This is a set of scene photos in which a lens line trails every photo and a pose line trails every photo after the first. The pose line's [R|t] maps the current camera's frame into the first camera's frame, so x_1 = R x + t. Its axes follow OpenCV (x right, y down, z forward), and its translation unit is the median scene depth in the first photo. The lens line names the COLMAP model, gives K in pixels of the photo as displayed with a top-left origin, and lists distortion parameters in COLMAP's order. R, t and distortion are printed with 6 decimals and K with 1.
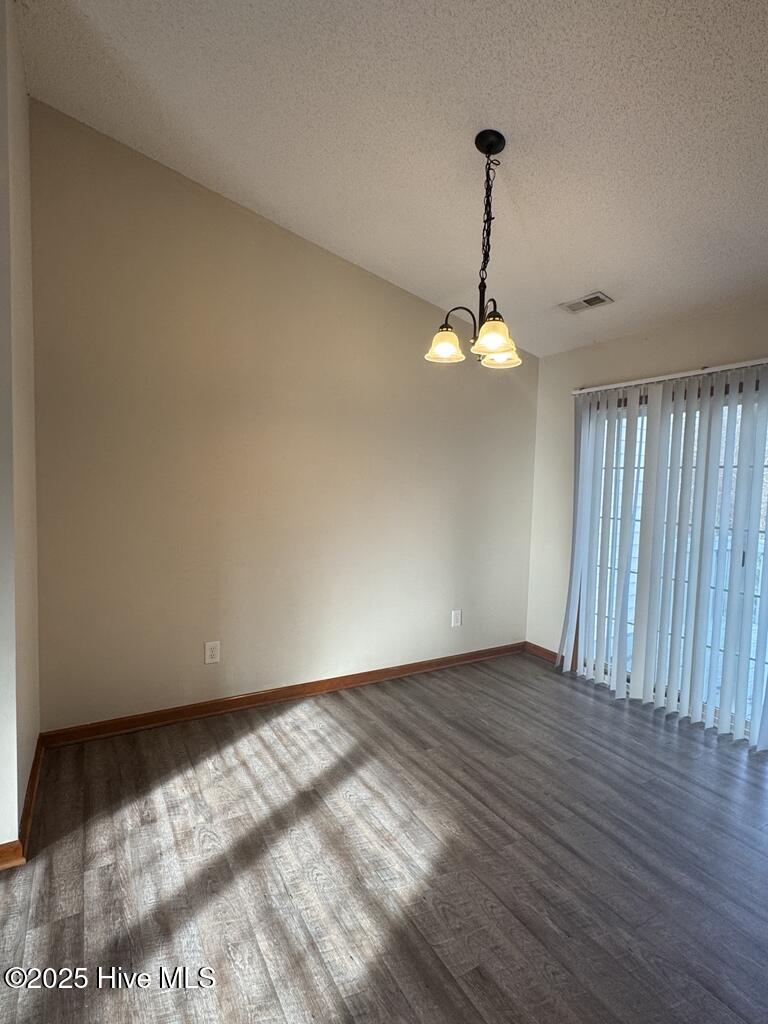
lens RADIAL K [[506.5, 0, 381.5], [0, 506.5, 520.4], [0, 0, 1]] dist [-0.007188, 0.000703]
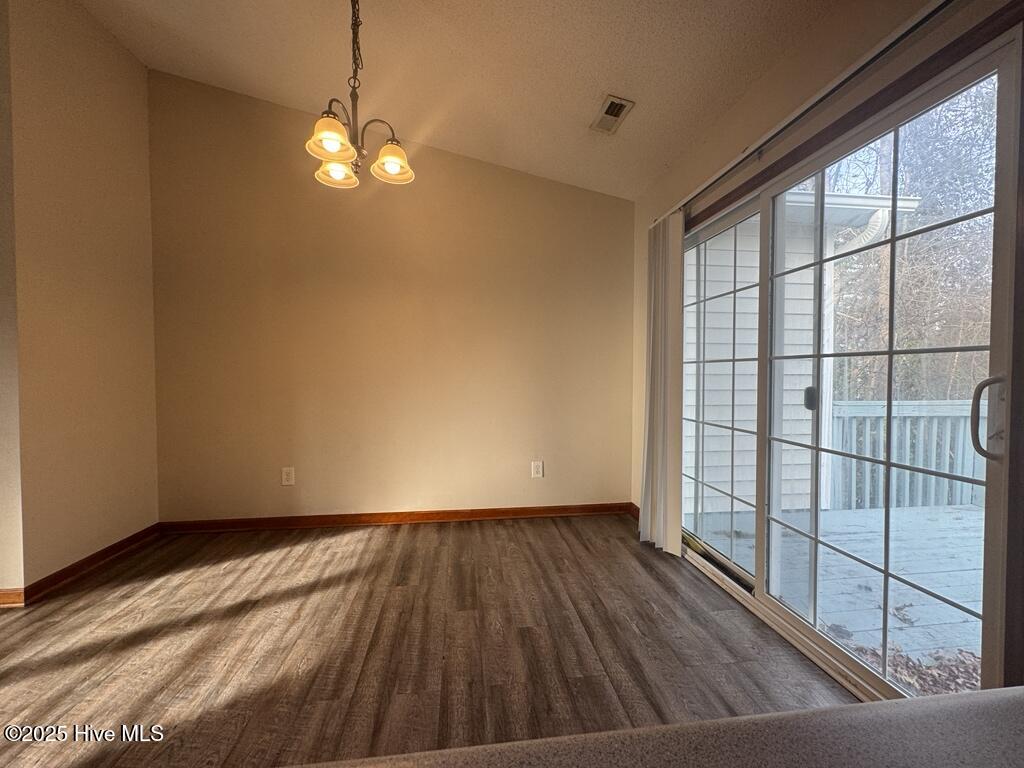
lens RADIAL K [[408.7, 0, 510.1], [0, 408.7, 386.4], [0, 0, 1]] dist [-0.002453, -0.000345]
pose [[0.921253, -0.013177, -0.388742, 0.651015], [-0.005813, 0.998848, -0.047632, 0.108051], [0.388921, 0.046141, 0.920115, 0.360912]]
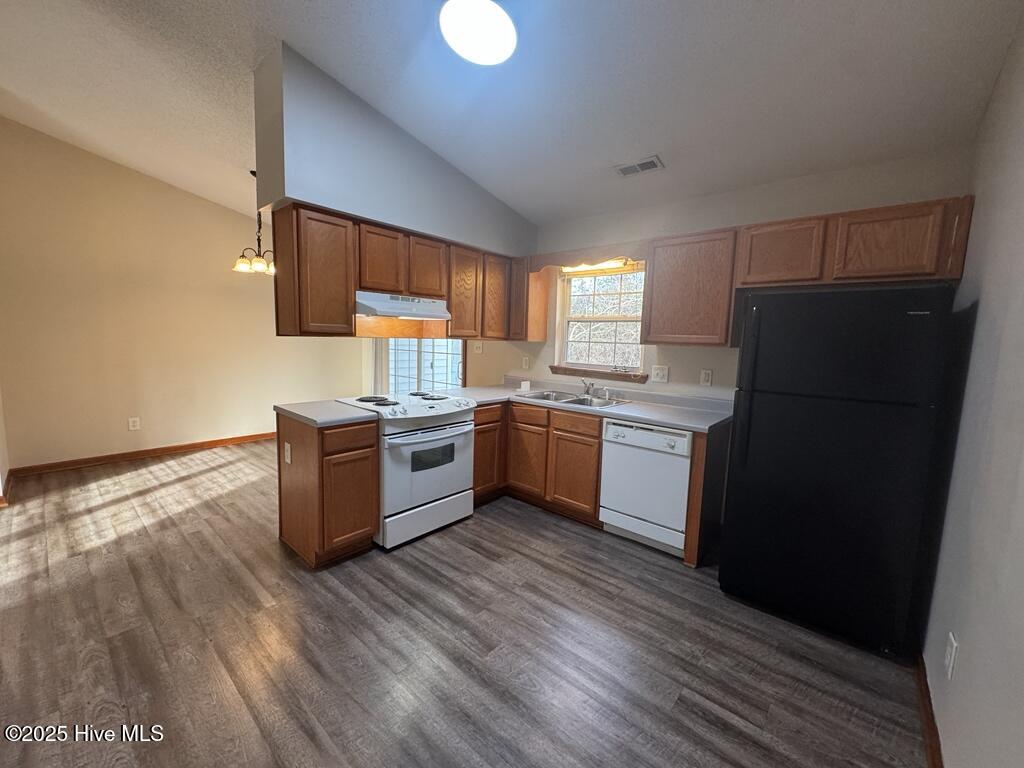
lens RADIAL K [[408.7, 0, 510.7], [0, 408.7, 385.0], [0, 0, 1]] dist [-0.002453, -0.000345]
pose [[0.945291, -0.034300, 0.324420, 0.546098], [0.017809, 0.998400, 0.053667, 0.086239], [-0.325742, -0.044953, 0.944389, -0.930744]]
